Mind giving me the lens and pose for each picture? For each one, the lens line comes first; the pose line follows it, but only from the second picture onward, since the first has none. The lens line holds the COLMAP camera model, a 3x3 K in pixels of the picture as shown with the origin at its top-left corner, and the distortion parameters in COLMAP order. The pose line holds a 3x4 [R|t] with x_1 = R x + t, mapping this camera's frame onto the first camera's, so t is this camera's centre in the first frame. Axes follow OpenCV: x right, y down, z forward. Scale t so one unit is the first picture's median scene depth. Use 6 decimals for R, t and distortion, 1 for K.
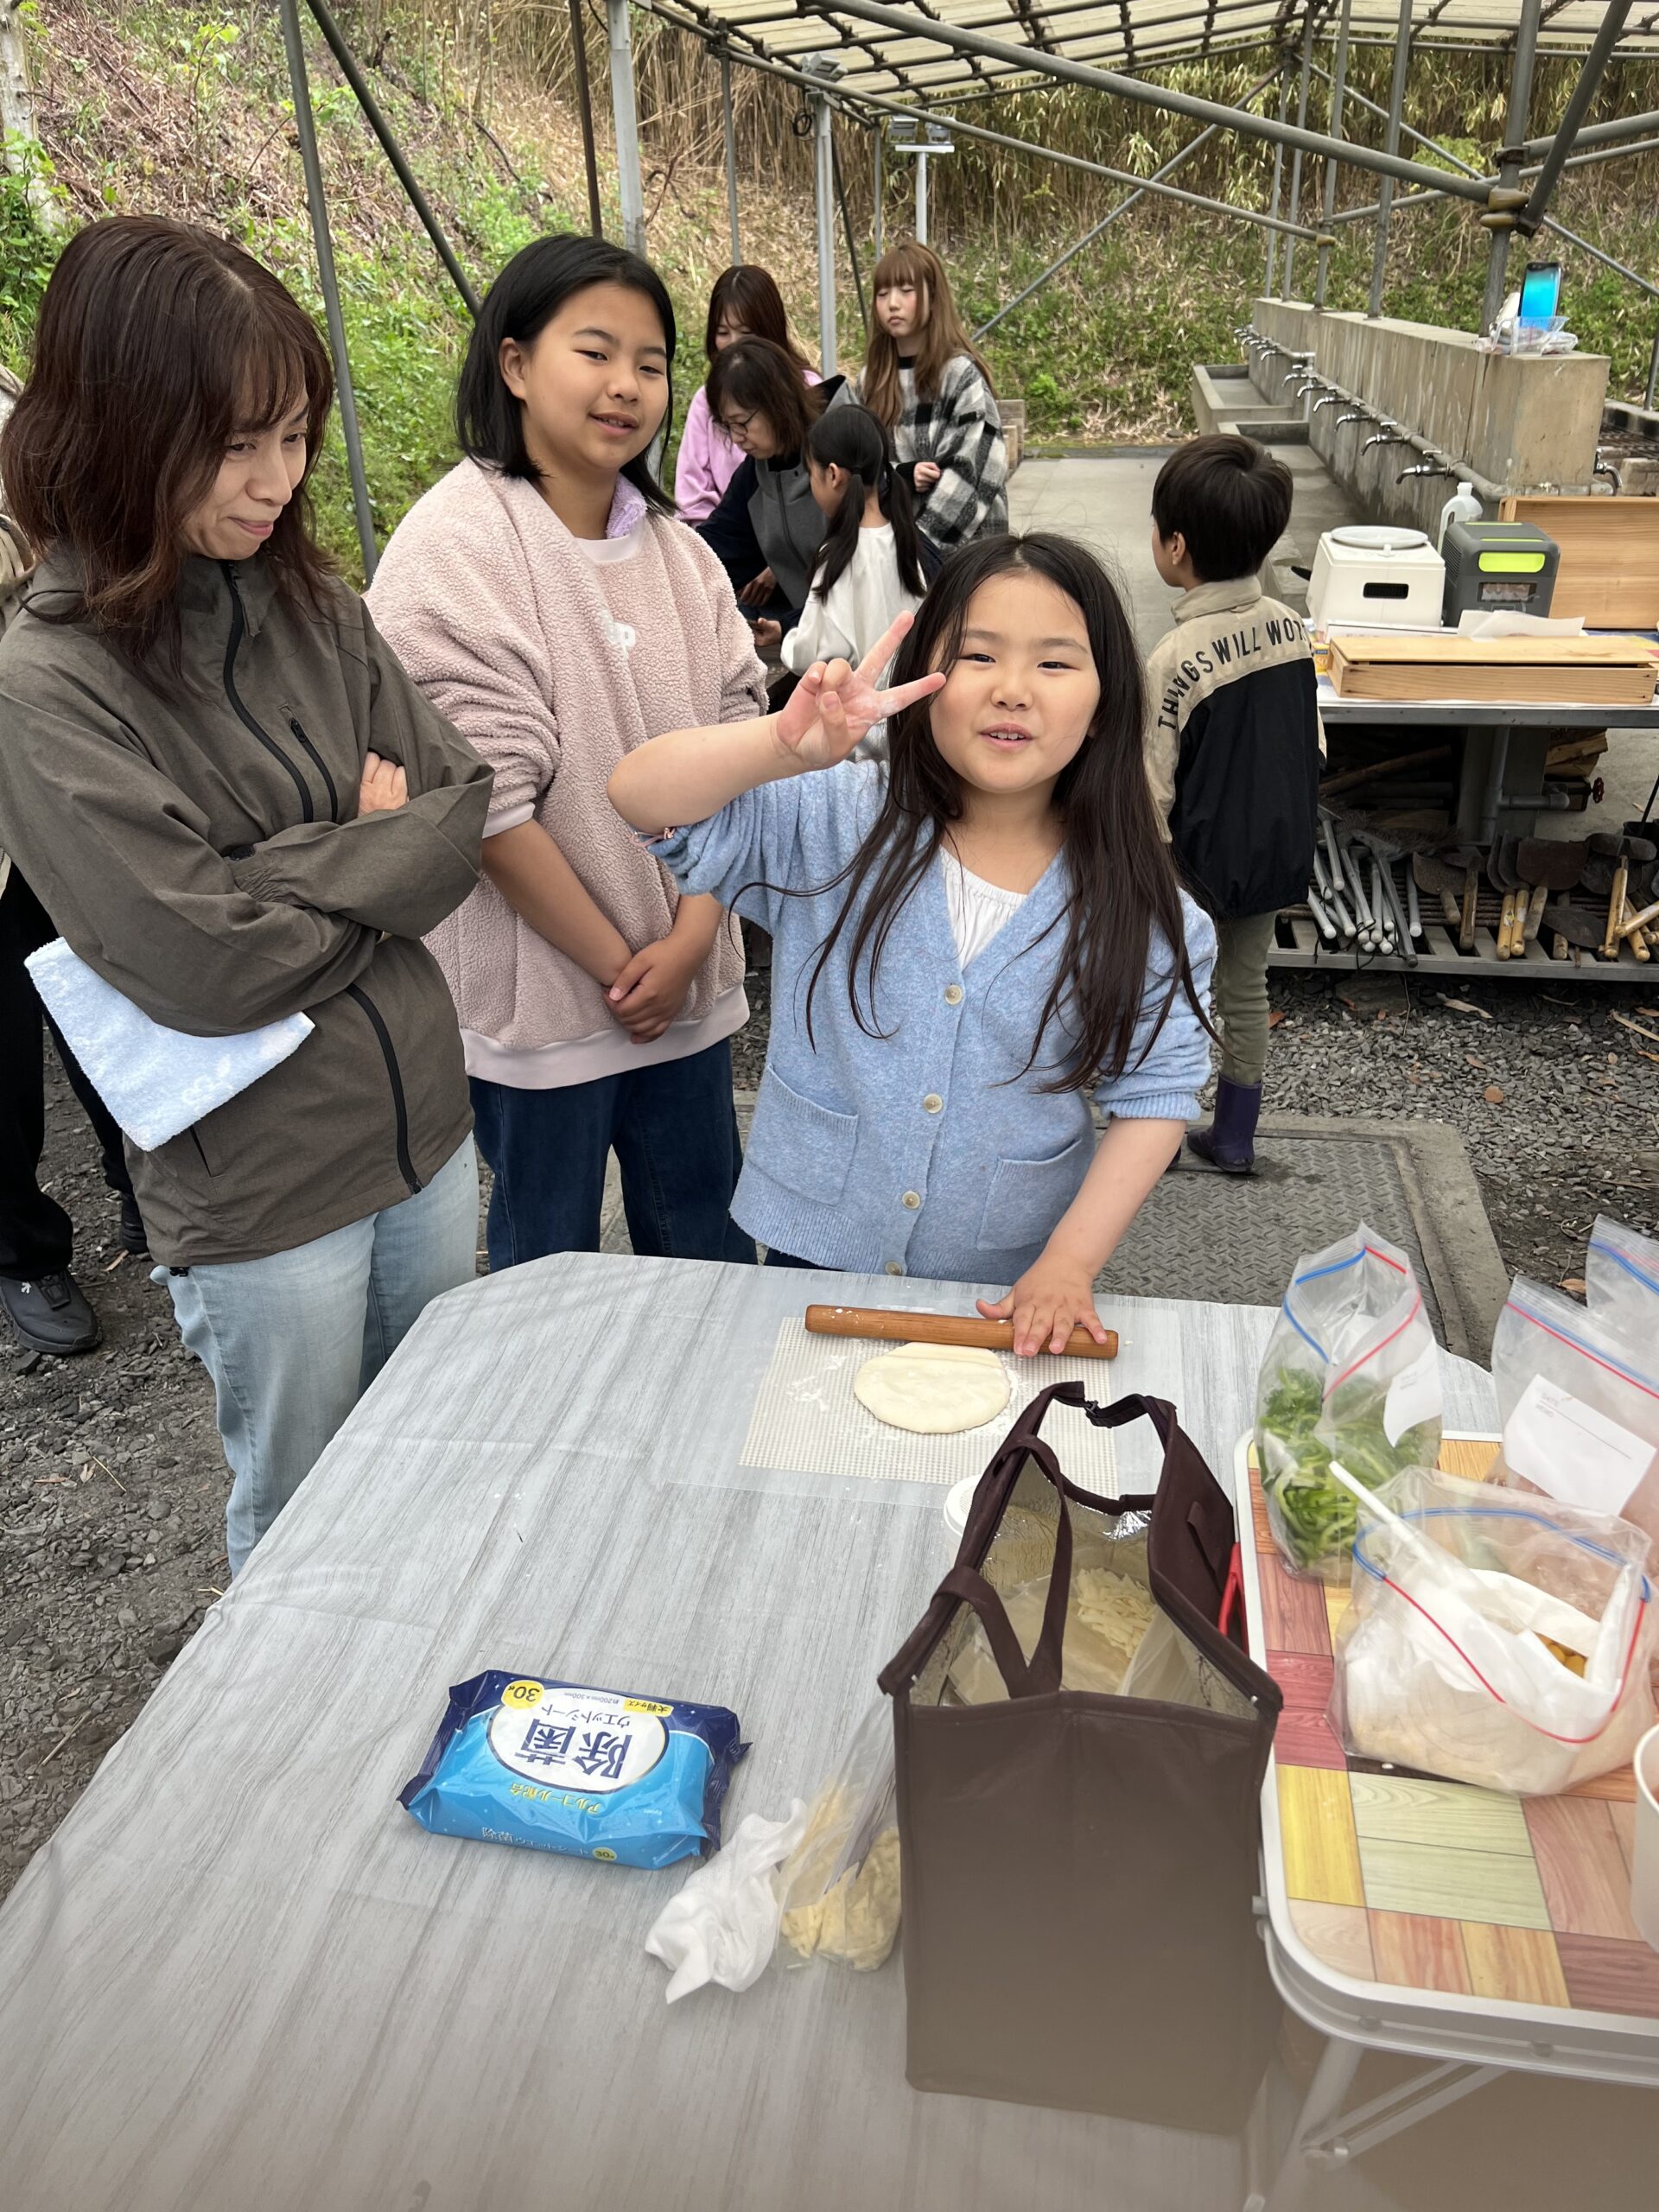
lens RADIAL K [[1663.2, 0, 829.5], [0, 1663.2, 1106.0], [0, 0, 1]] dist [0.051513, -0.060943]
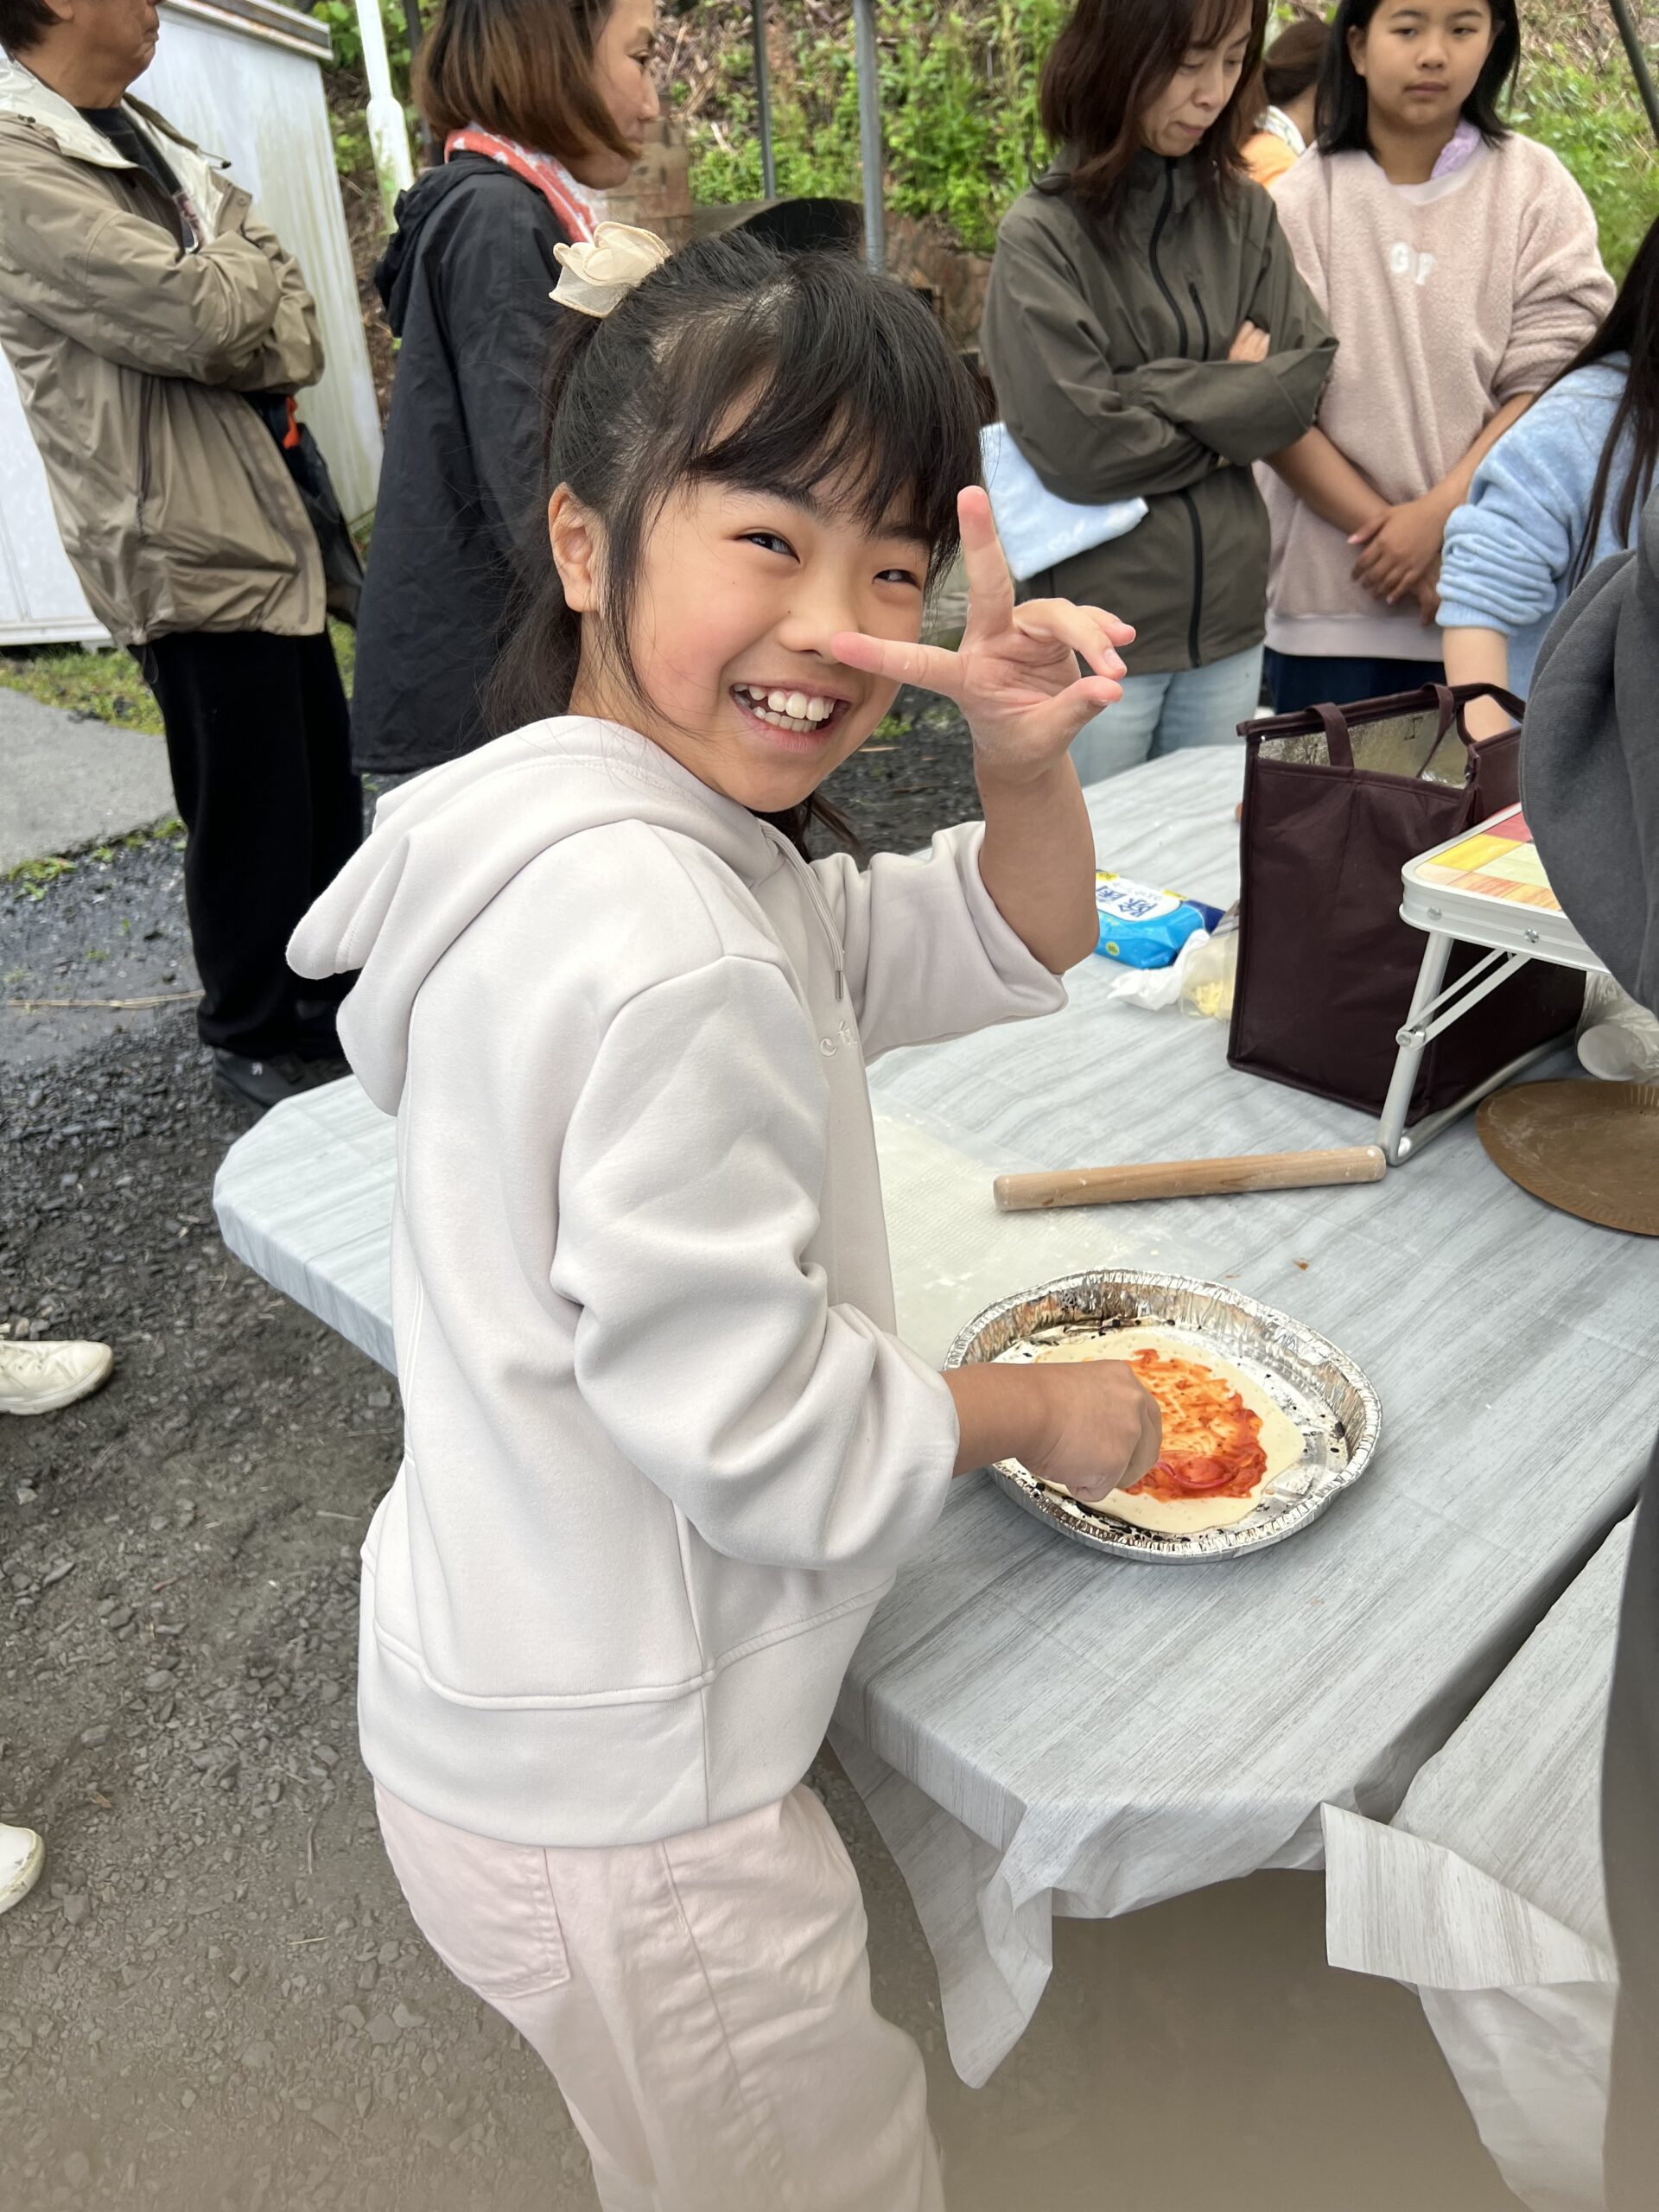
lens RADIAL K [[1663.2, 0, 829.5], [0, 1663.2, 1106.0], [0, 0, 1]] dist [0.051513, -0.060943]
pose [[0.797917, 0.263696, -0.542027, 0.382176], [-0.231206, 0.964342, 0.128794, 0.324590], [0.556662, 0.022553, 0.830433, -0.306214]]
